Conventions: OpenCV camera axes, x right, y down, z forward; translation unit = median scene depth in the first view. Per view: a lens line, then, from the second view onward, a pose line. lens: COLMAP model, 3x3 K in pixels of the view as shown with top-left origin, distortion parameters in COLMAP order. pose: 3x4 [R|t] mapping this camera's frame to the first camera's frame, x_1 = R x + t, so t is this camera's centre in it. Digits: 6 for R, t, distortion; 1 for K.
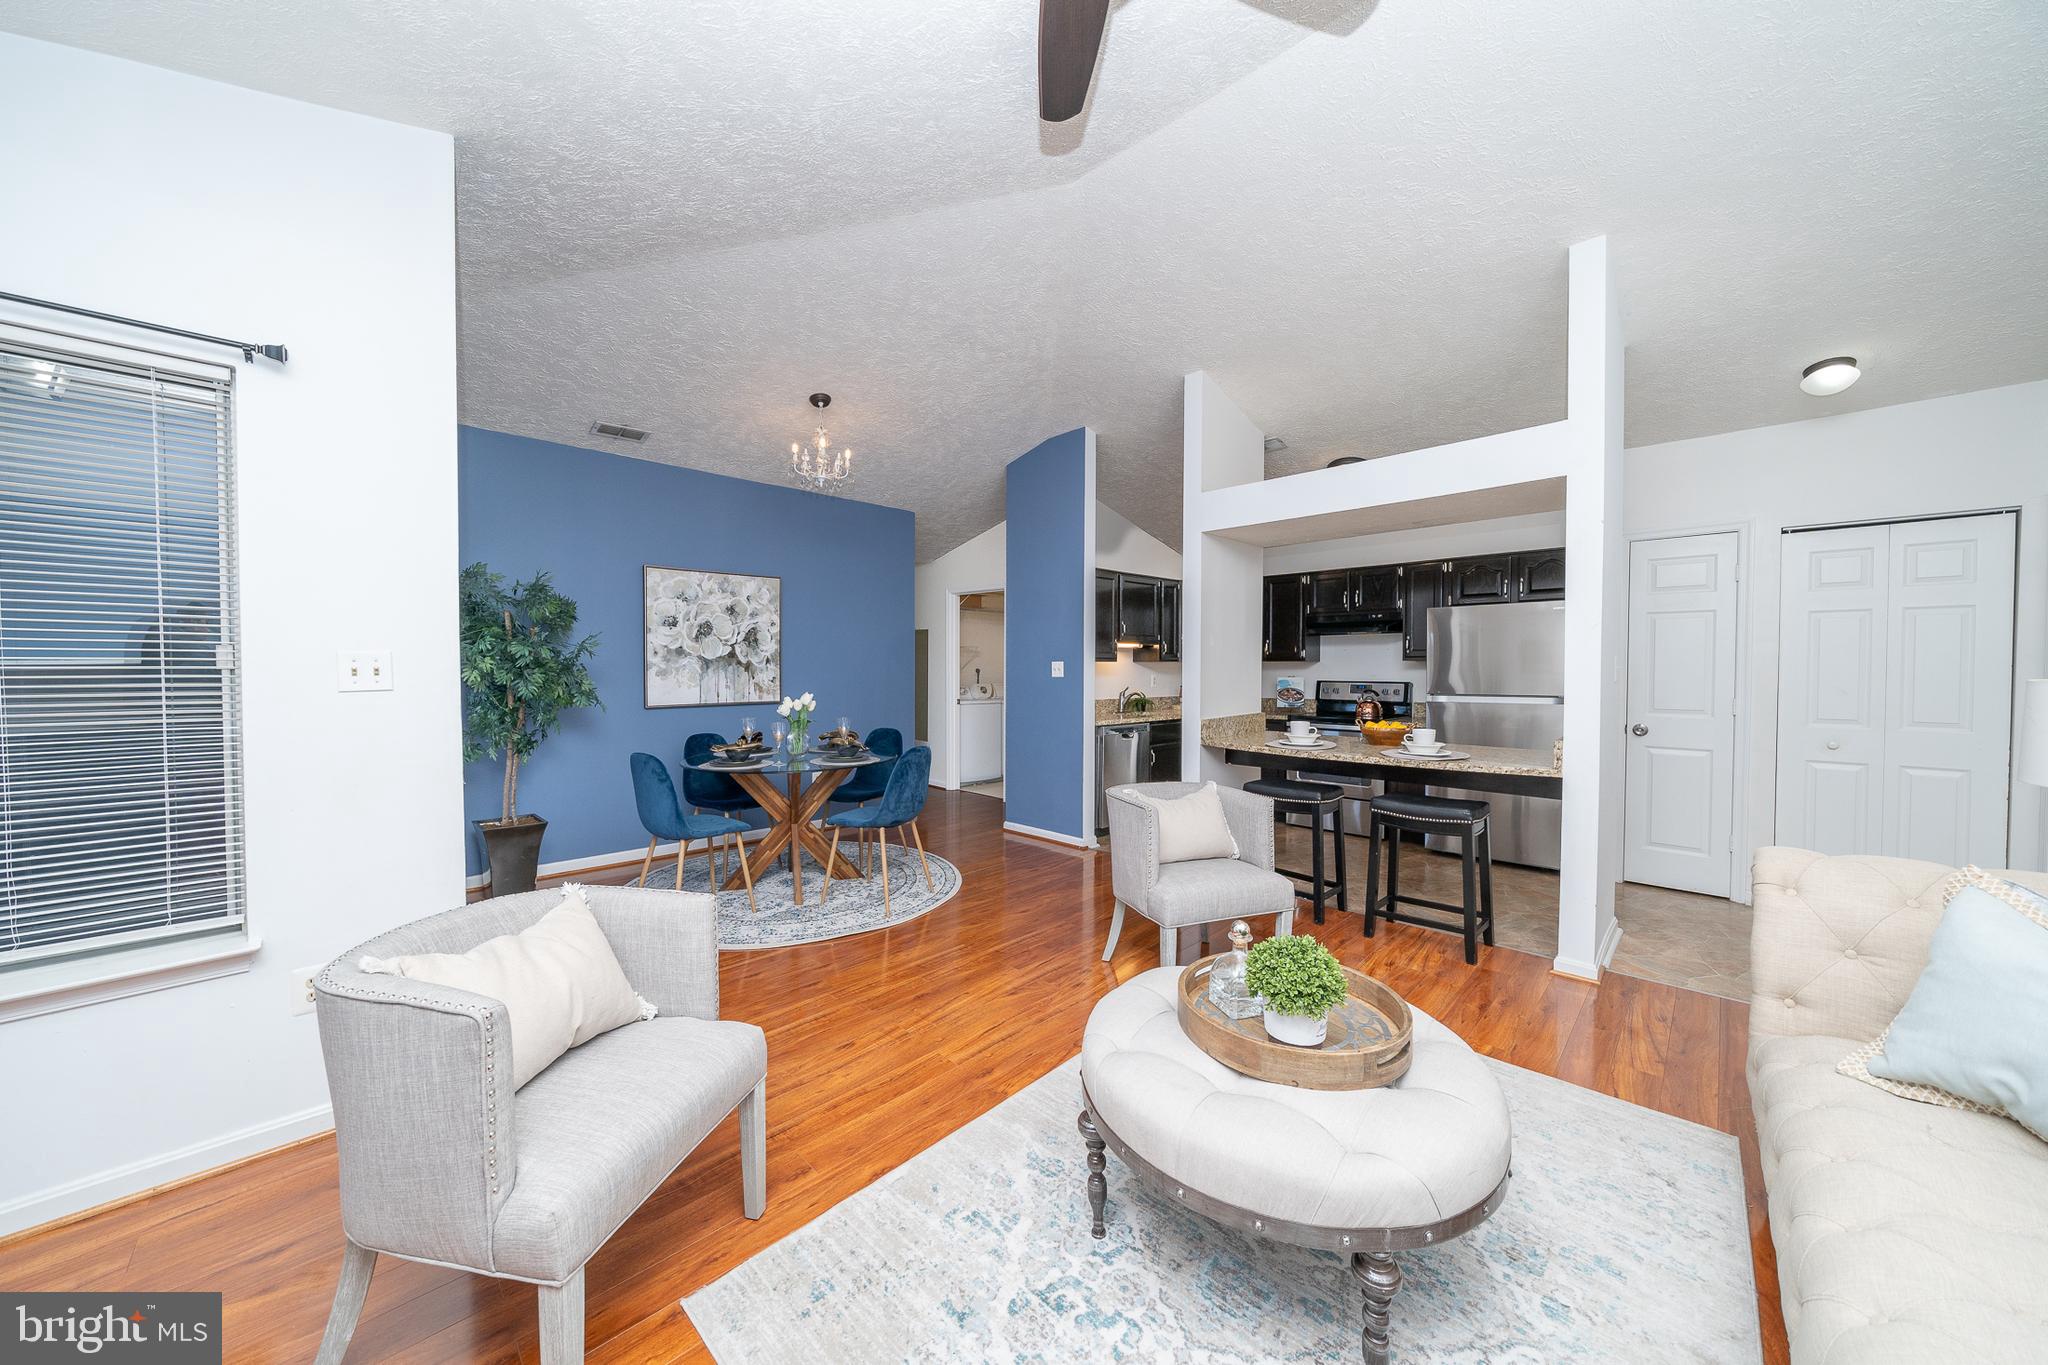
lens RADIAL K [[709.5, 0, 1027.9], [0, 709.5, 681.8], [0, 0, 1]] dist [-0.007590, 0.000944]
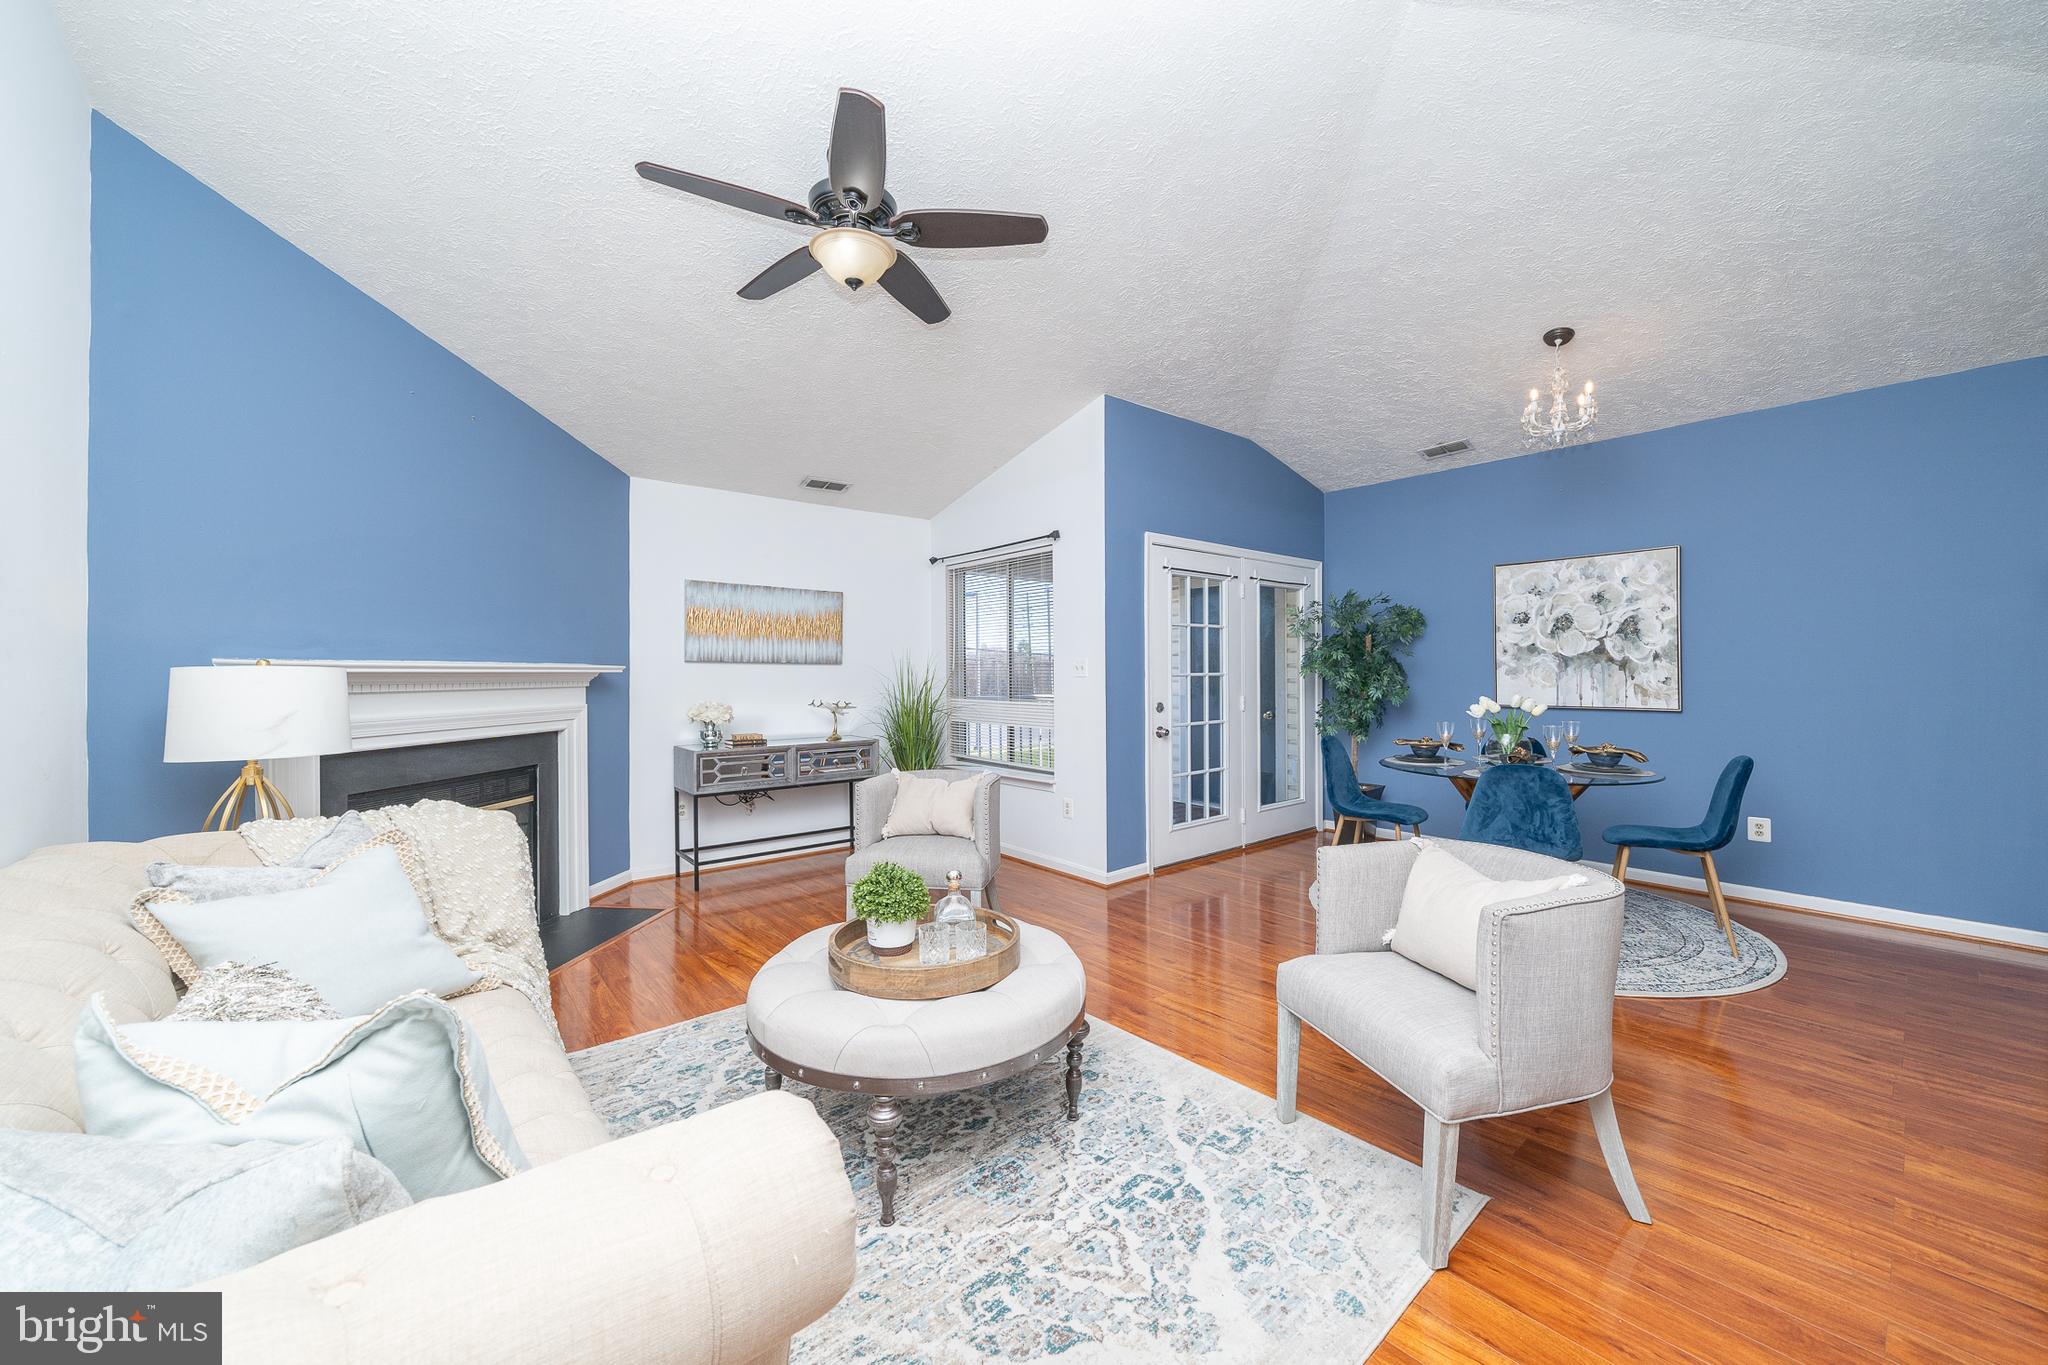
lens RADIAL K [[744.4, 0, 1027.4], [0, 744.4, 676.3], [0, 0, 1]] dist [-0.001010, -0.000804]
pose [[-0.105828, 0.004448, -0.994375, 0.562601], [-0.015130, 0.999867, 0.006083, -0.002359], [0.994269, 0.015688, -0.105746, 0.434561]]
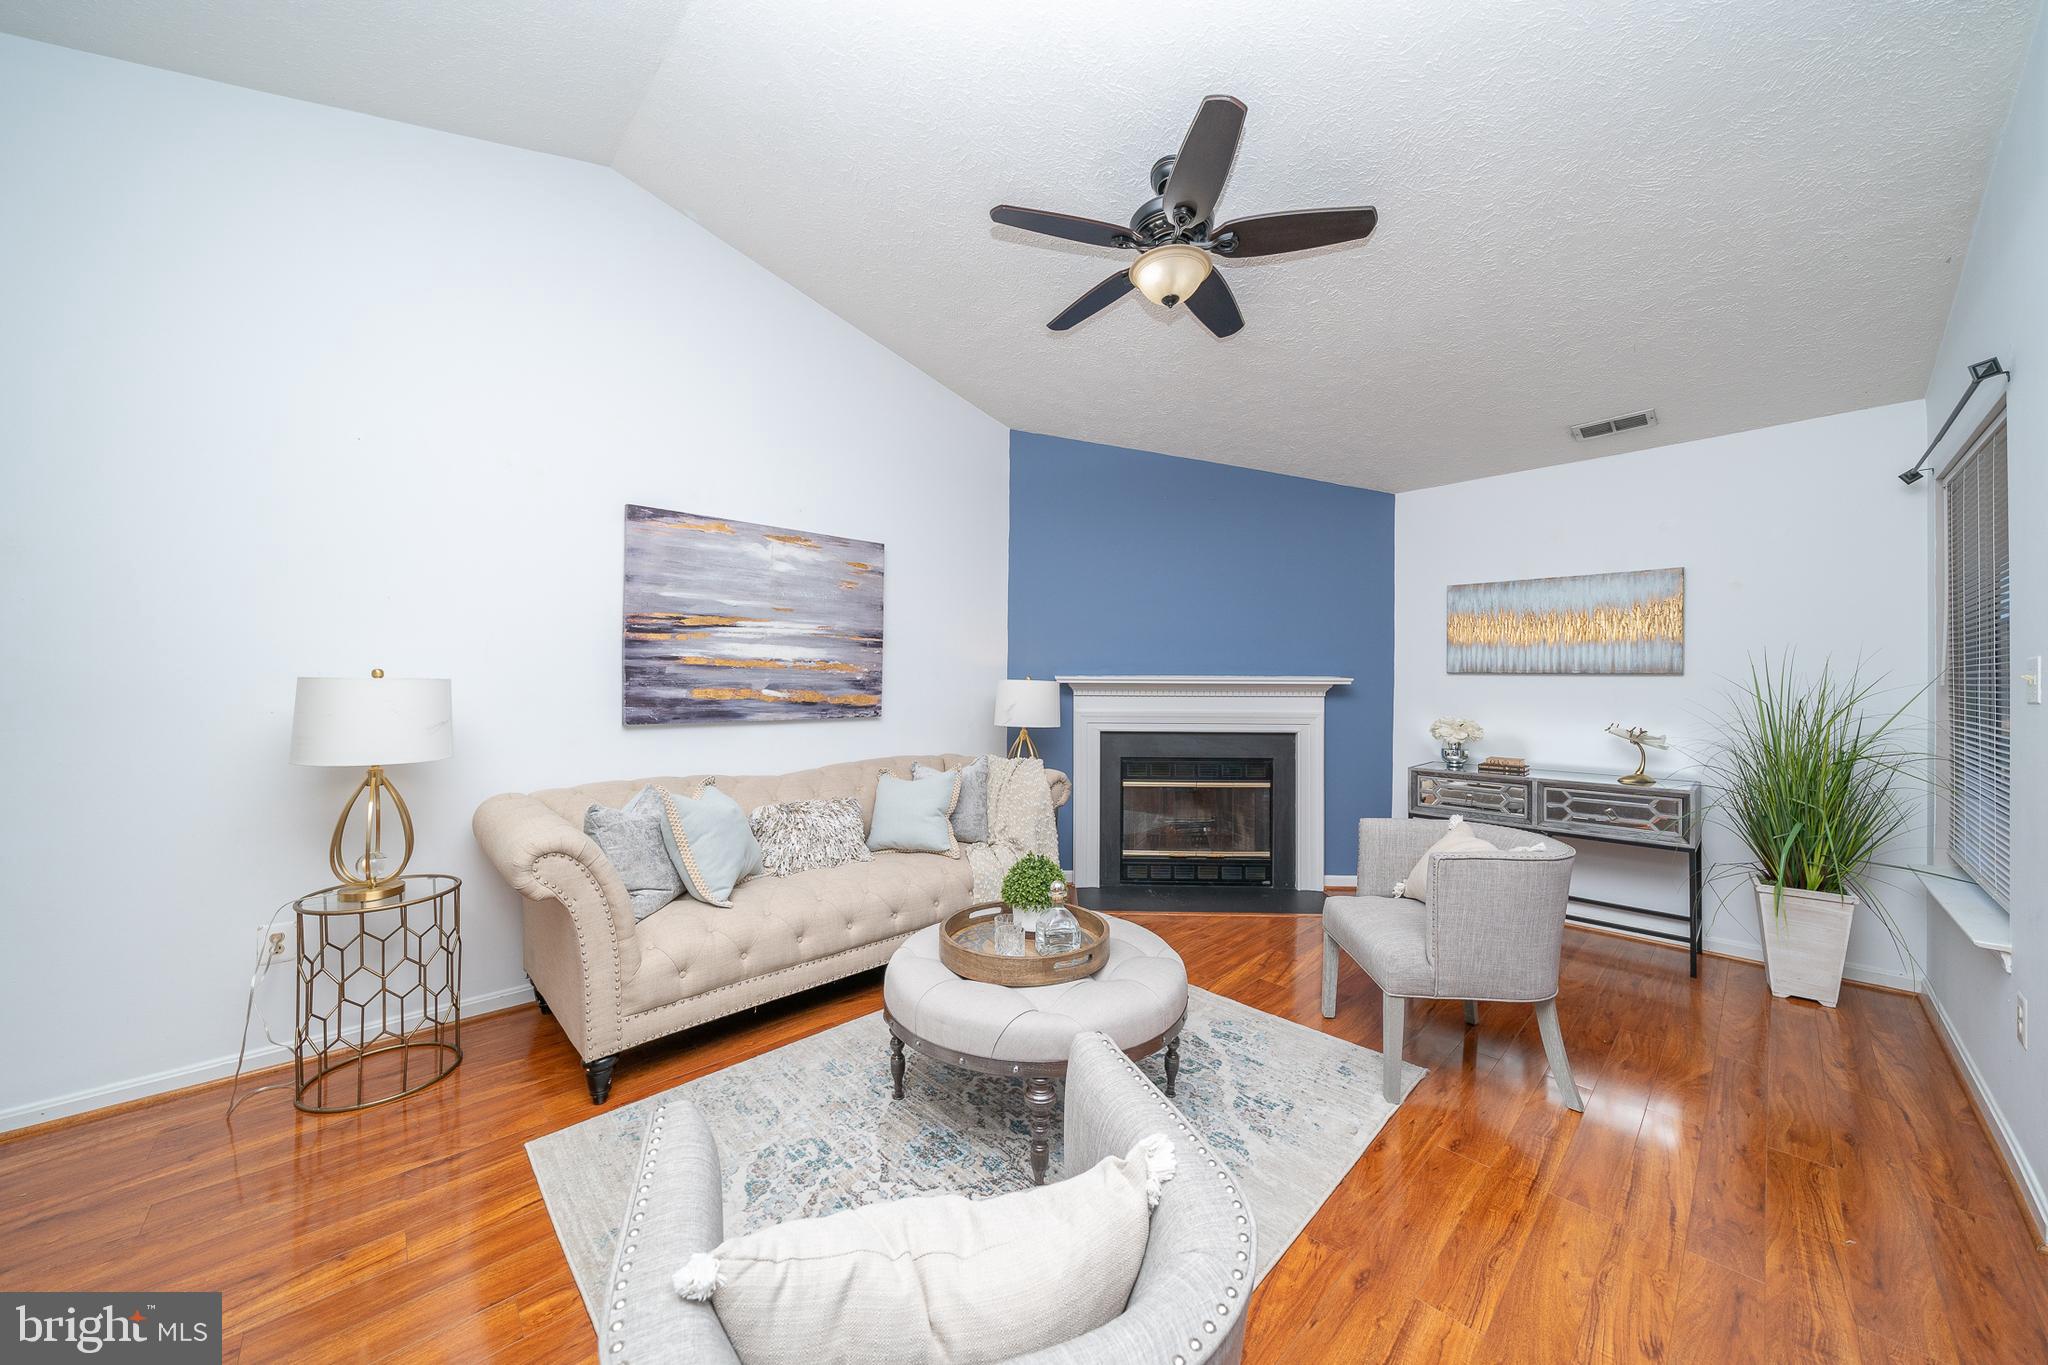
lens RADIAL K [[709.5, 0, 1014.8], [0, 709.5, 682.4], [0, 0, 1]] dist [-0.007590, 0.000944]
pose [[-0.999117, -0.006296, 0.041536, 0.116759], [-0.005580, 0.999834, 0.017332, -0.010368], [-0.041638, 0.017085, -0.998987, 0.783363]]
